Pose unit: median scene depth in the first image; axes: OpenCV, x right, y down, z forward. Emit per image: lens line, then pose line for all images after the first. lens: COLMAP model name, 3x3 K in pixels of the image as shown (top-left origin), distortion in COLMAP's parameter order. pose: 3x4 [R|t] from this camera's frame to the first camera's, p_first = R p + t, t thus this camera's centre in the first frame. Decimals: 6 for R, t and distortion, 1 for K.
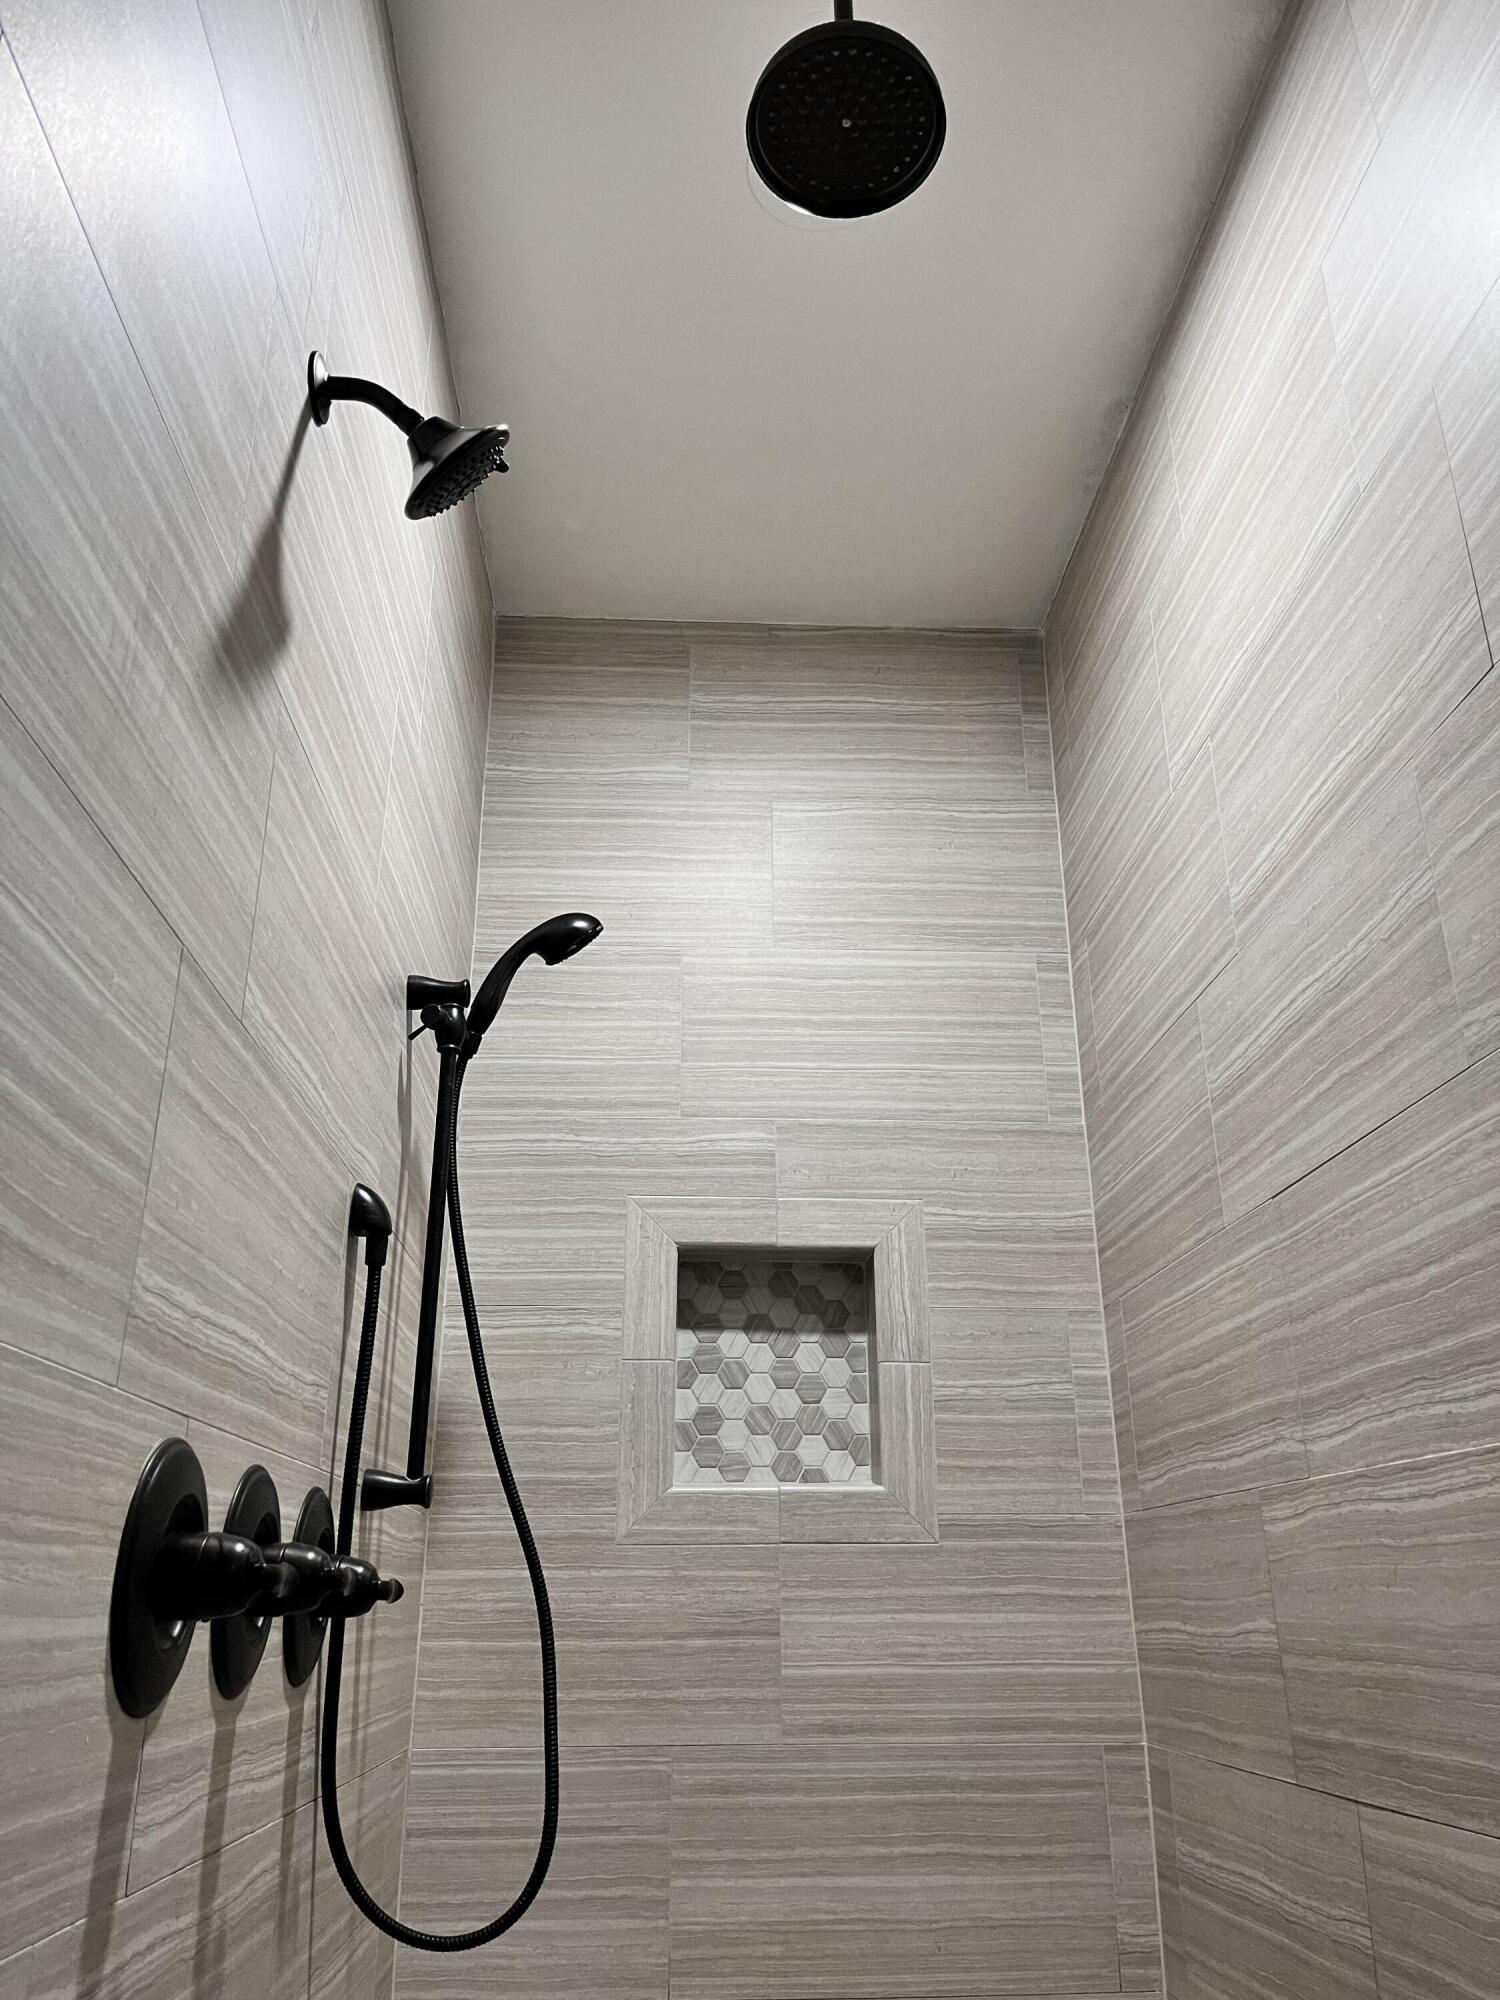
lens RADIAL K [[1513.5, 0, 740.1], [0, 1513.5, 1007.2], [0, 0, 1]] dist [0.055085, -0.064746]
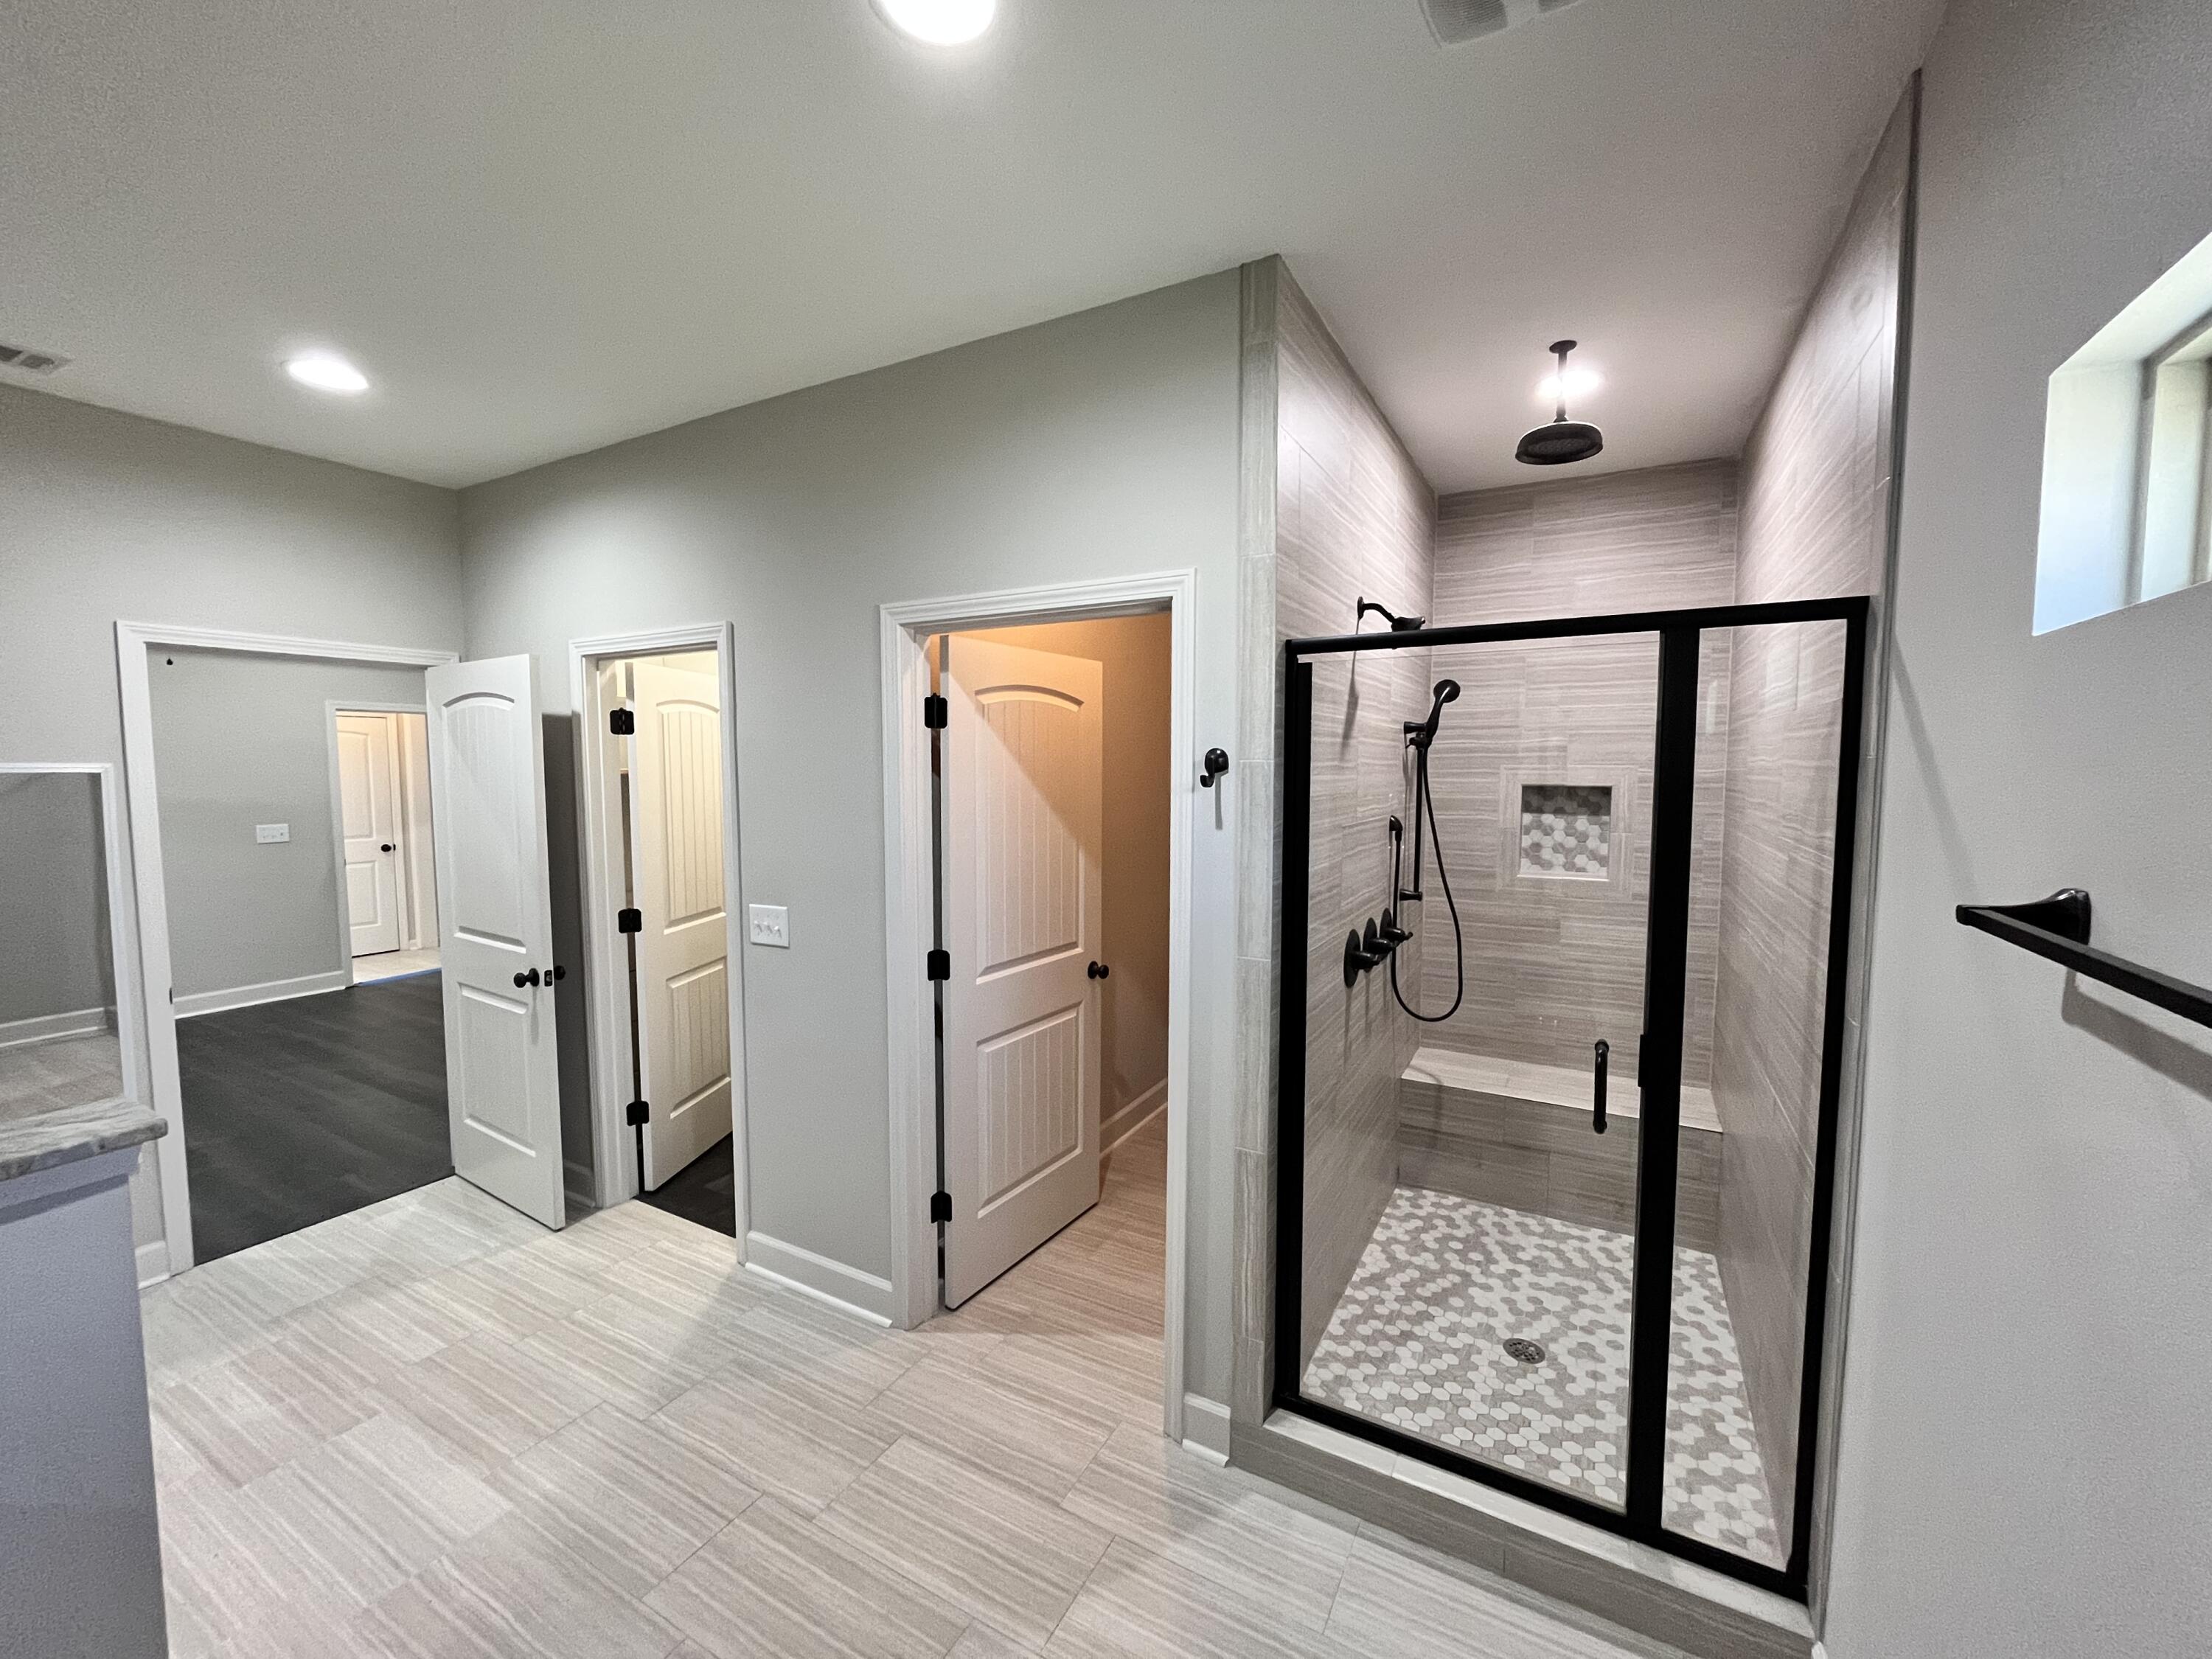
lens RADIAL K [[895.6, 0, 1104.2], [0, 895.6, 827.3], [0, 0, 1]] dist [-0.001611, -0.001580]
pose [[0.848108, 0.040325, -0.528287, 0.161373], [0.192334, 0.905647, 0.377902, -0.481820], [0.493680, -0.422110, 0.760331, -0.511820]]
